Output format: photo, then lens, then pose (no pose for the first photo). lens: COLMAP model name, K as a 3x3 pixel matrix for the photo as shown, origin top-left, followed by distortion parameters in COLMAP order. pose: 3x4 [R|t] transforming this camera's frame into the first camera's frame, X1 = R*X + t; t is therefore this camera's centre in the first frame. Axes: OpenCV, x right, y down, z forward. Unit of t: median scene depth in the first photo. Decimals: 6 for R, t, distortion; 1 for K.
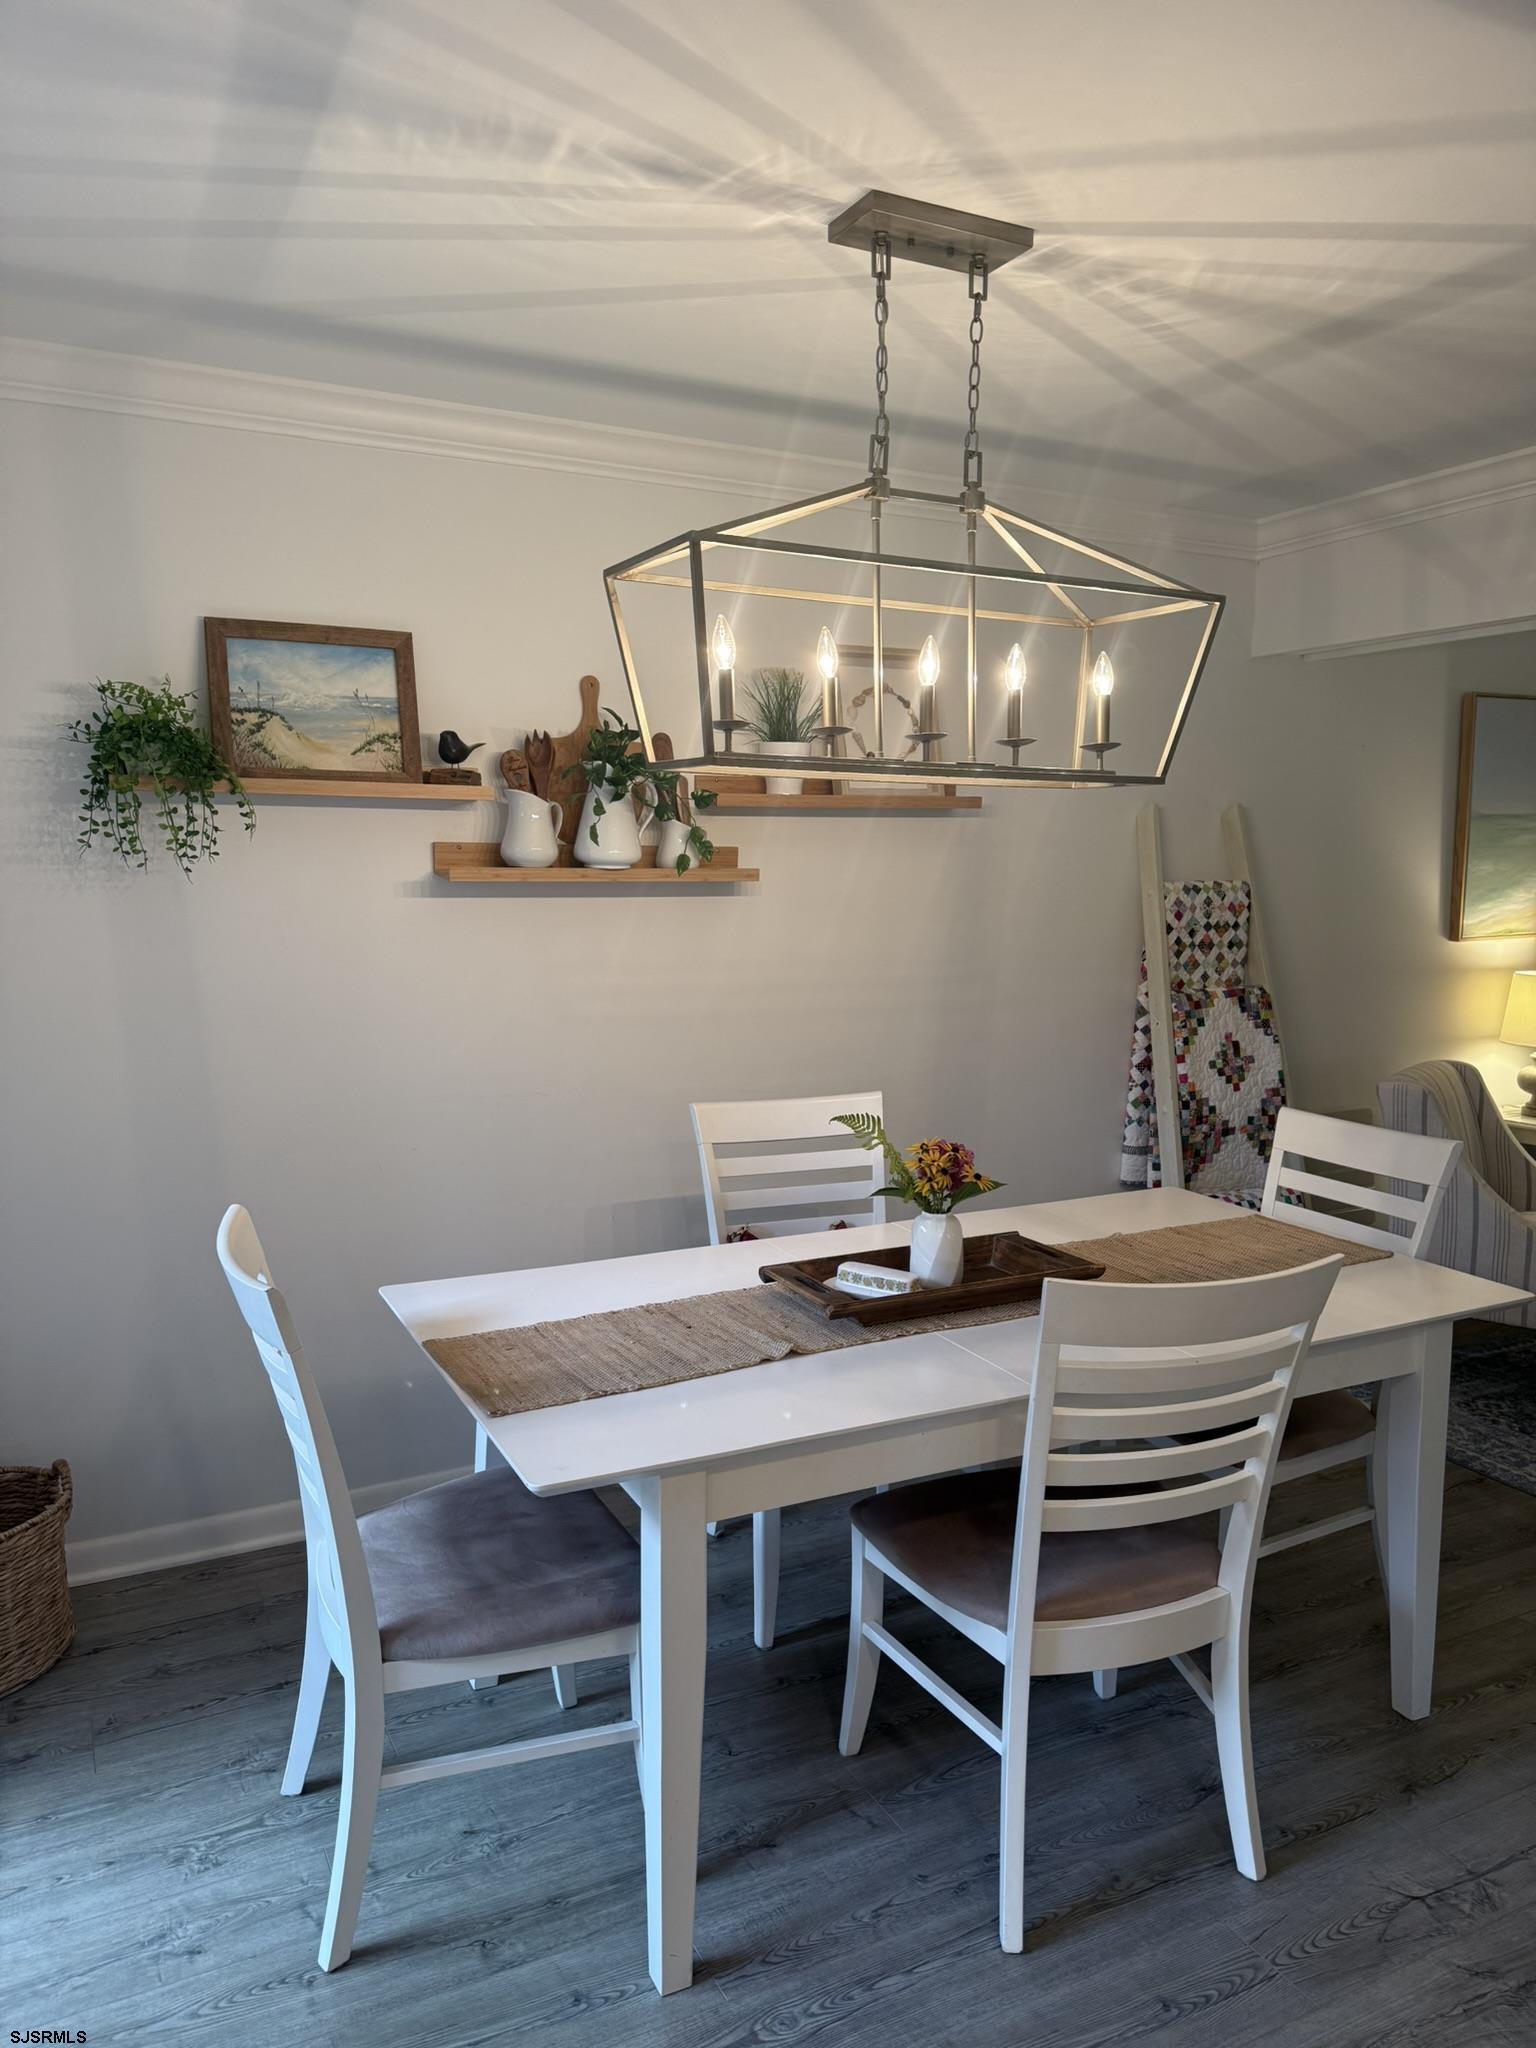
lens RADIAL K [[1421.8, 0, 765.8], [0, 1421.8, 1033.0], [0, 0, 1]] dist [0.028270, -0.053634]
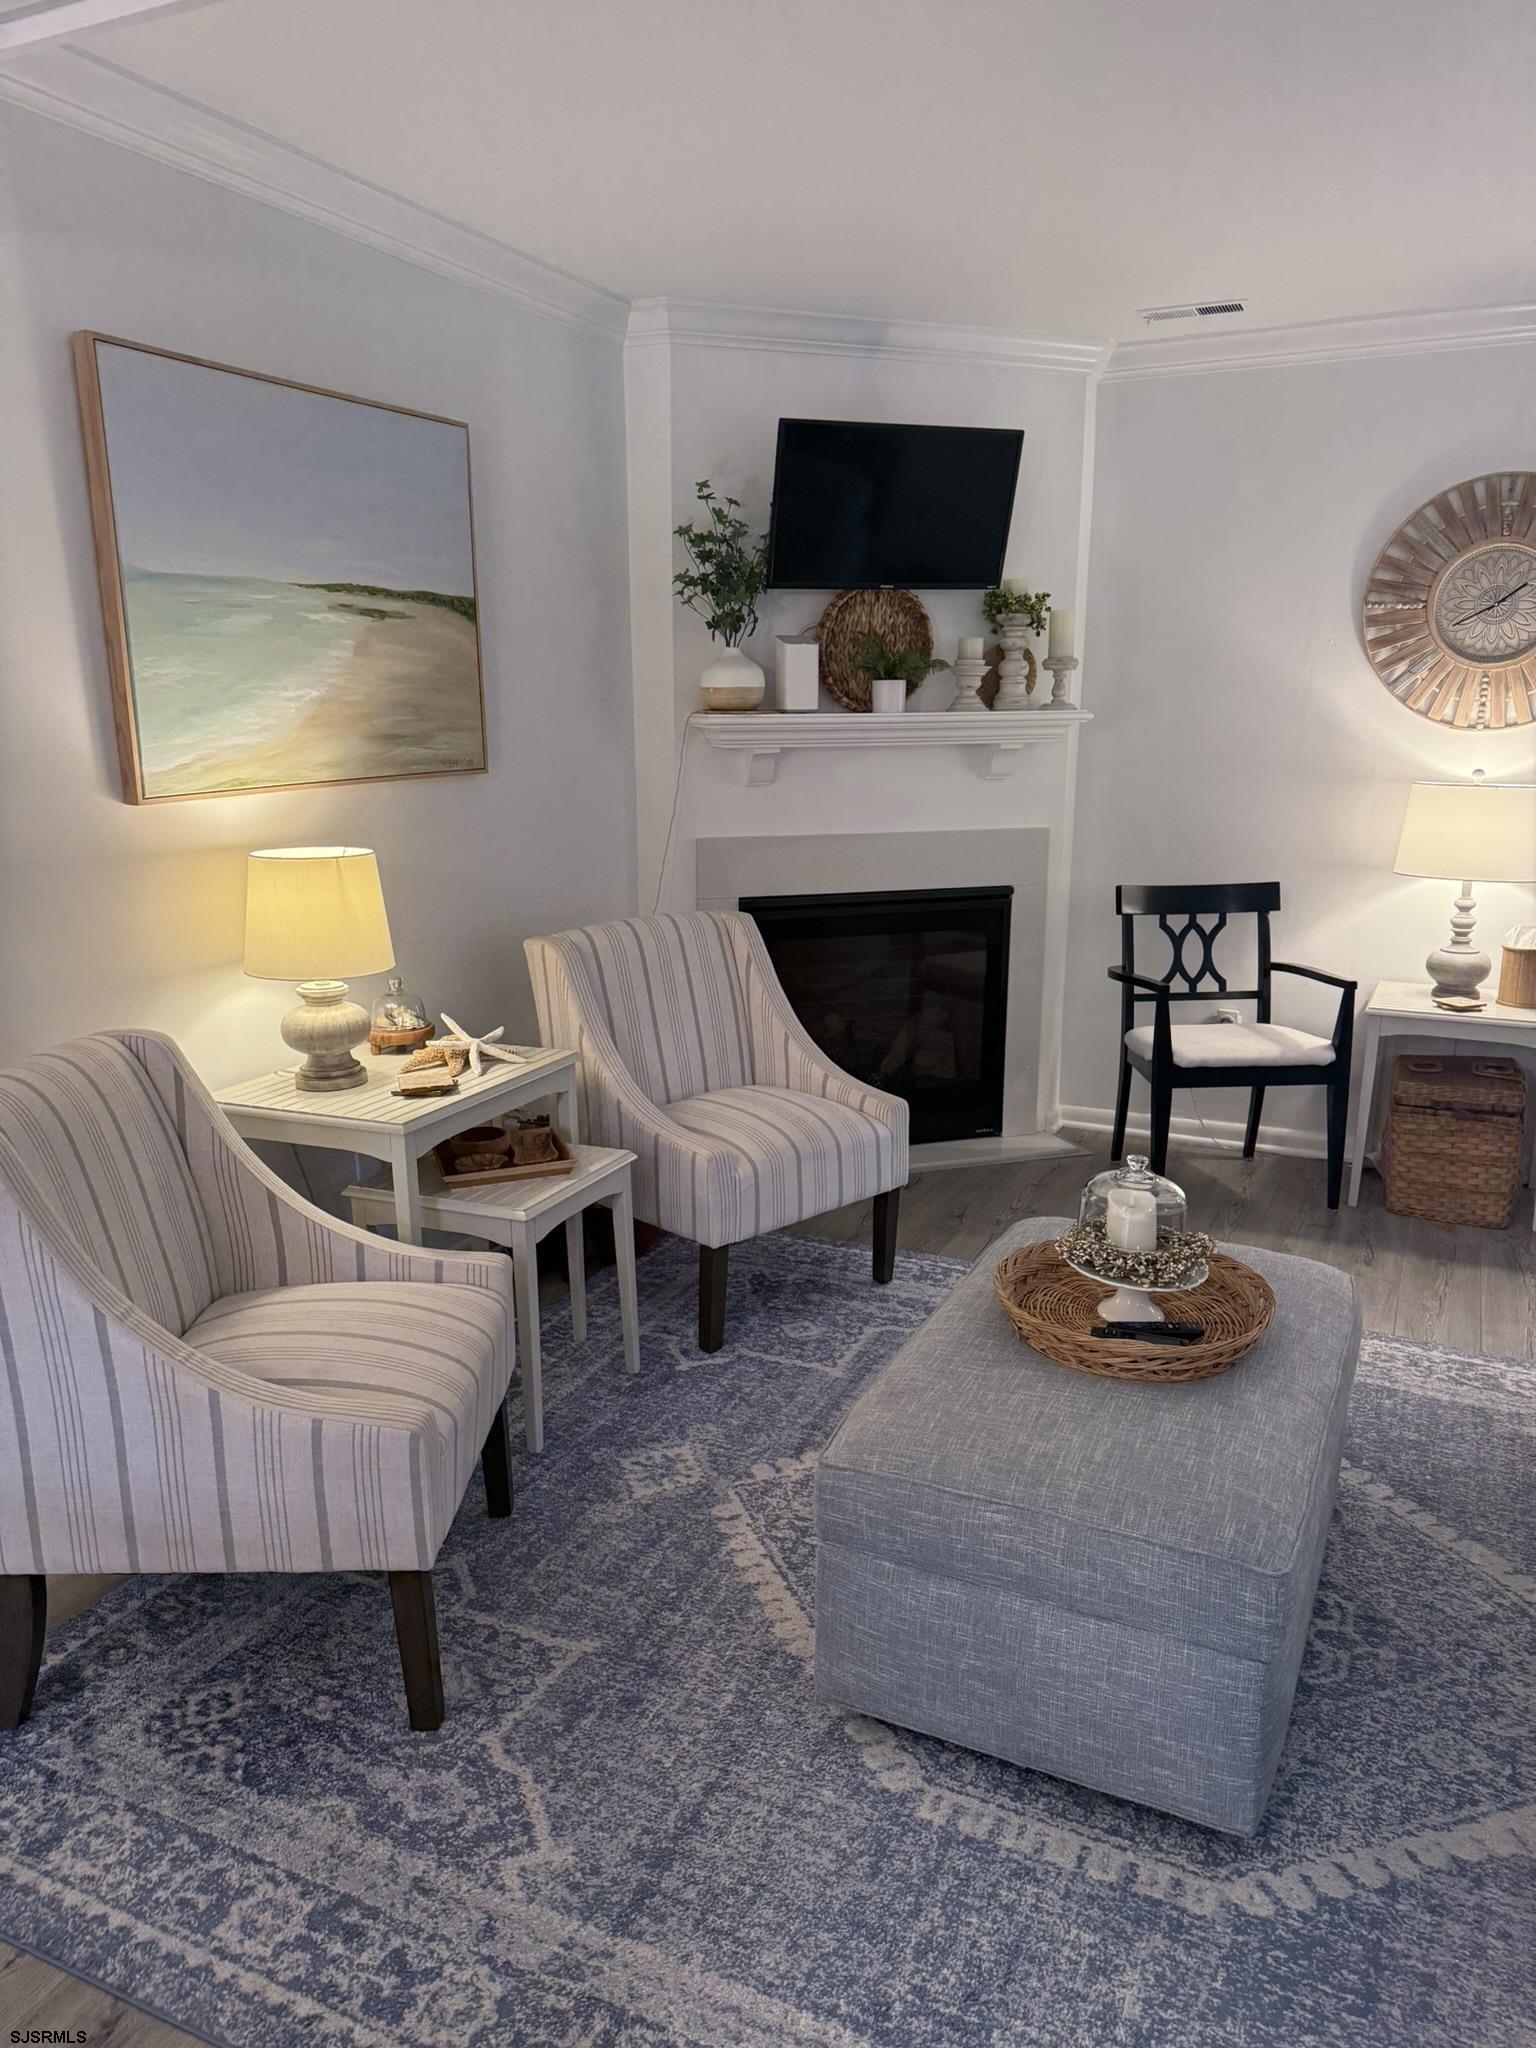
lens RADIAL K [[1421.8, 0, 760.5], [0, 1421.8, 1044.4], [0, 0, 1]] dist [0.028270, -0.053634]
pose [[0.790667, -0.145816, 0.594629, 0.331659], [0.082217, 0.987715, 0.132887, -0.025586], [-0.606701, -0.056181, 0.792942, 0.404467]]
